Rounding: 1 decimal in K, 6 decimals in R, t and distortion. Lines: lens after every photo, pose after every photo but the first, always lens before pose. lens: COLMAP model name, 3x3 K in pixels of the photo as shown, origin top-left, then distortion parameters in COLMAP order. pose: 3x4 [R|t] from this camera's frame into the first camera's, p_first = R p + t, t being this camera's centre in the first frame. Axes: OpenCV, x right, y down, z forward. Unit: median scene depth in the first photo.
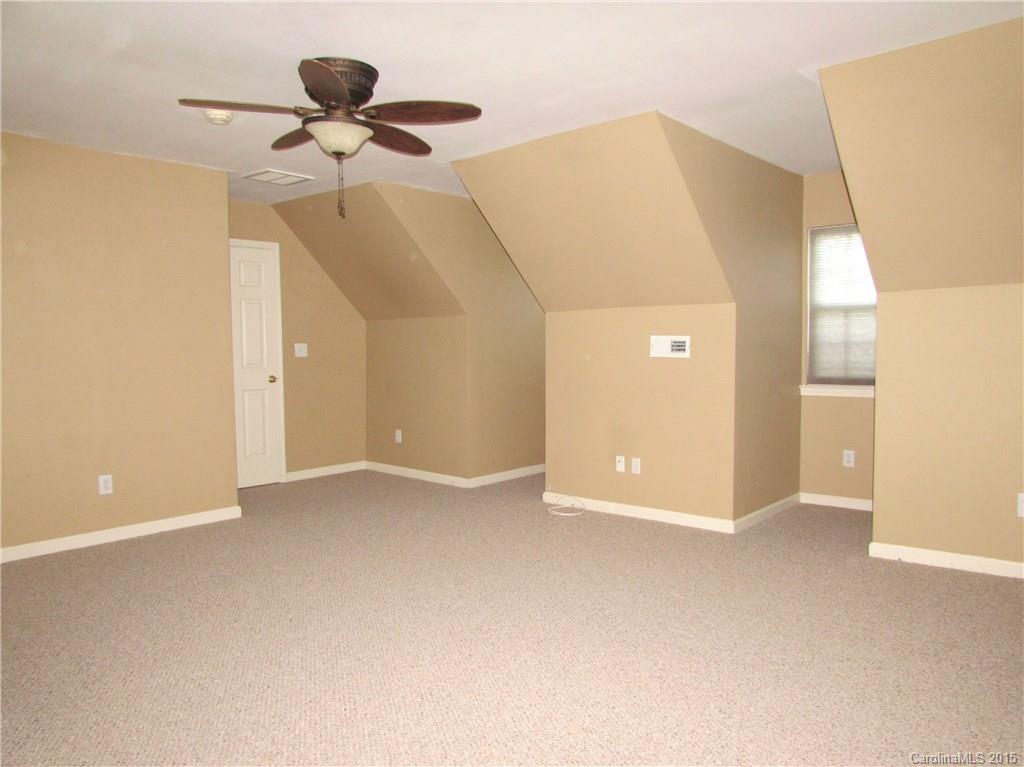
lens RADIAL K [[725.8, 0, 512.0], [0, 725.8, 383.5], [0, 0, 1]] dist [0.052105, 0.000314]
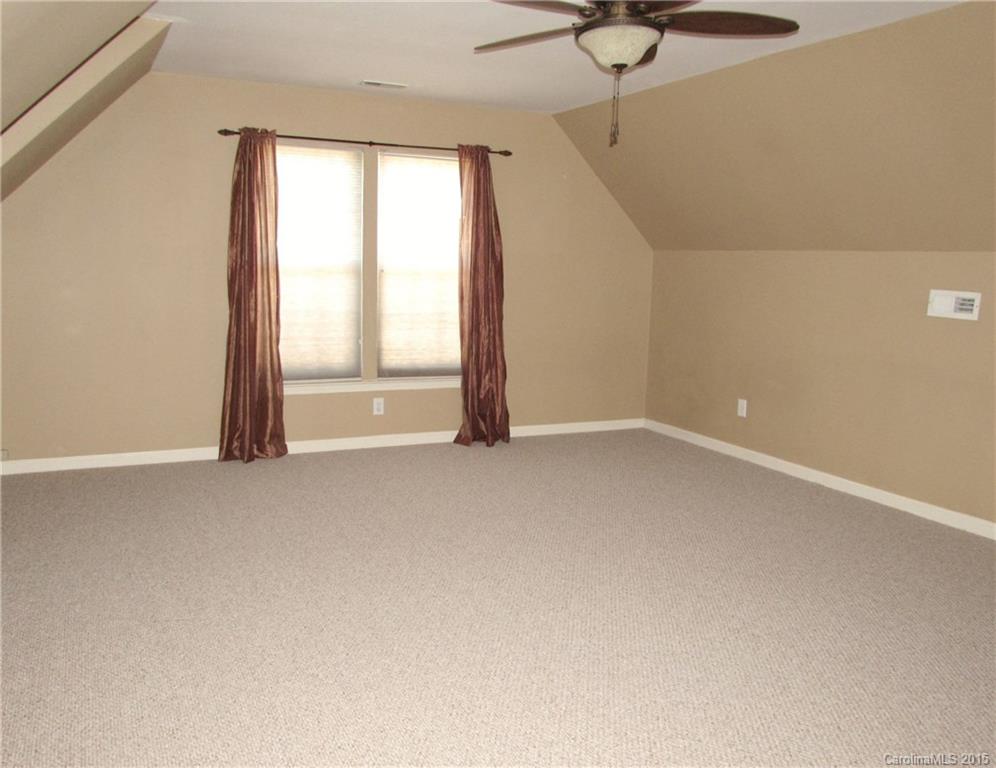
lens RADIAL K [[881.0, 0, 498.0], [0, 881.0, 384.0], [0, 0, 1]] dist [-0.013813, -0.004722]
pose [[0.923046, 0.114253, -0.367330, 0.114656], [-0.090884, 0.992614, 0.080363, 0.004735], [0.373799, -0.040794, 0.926612, -0.099689]]
